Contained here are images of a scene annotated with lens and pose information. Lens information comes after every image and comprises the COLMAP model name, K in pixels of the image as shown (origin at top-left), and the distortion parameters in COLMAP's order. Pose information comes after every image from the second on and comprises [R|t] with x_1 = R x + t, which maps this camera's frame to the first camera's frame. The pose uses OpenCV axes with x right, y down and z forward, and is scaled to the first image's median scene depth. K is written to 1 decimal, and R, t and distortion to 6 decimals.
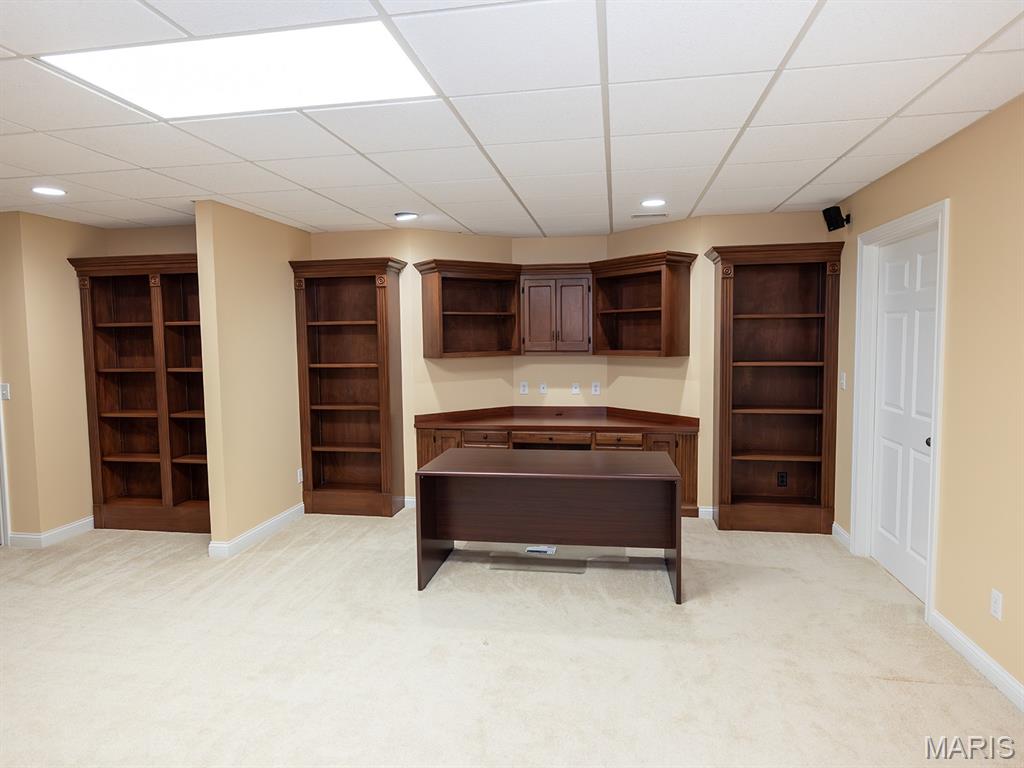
lens RADIAL K [[591.7, 0, 517.2], [0, 591.7, 378.2], [0, 0, 1]] dist [0.006372, -0.000769]
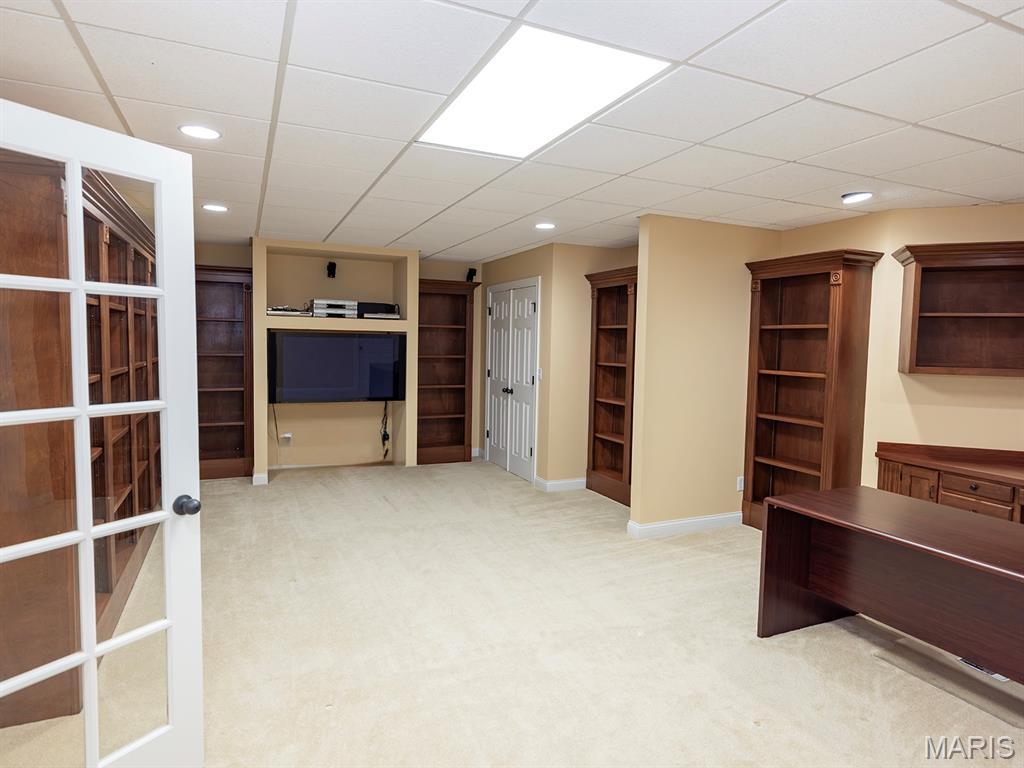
lens RADIAL K [[591.7, 0, 518.9], [0, 591.7, 382.2], [0, 0, 1]] dist [0.006372, -0.000769]
pose [[0.579063, 0.082782, -0.811069, 0.211867], [-0.085351, 0.995520, 0.040672, -0.010232], [0.810803, 0.045674, 0.583535, 0.140348]]
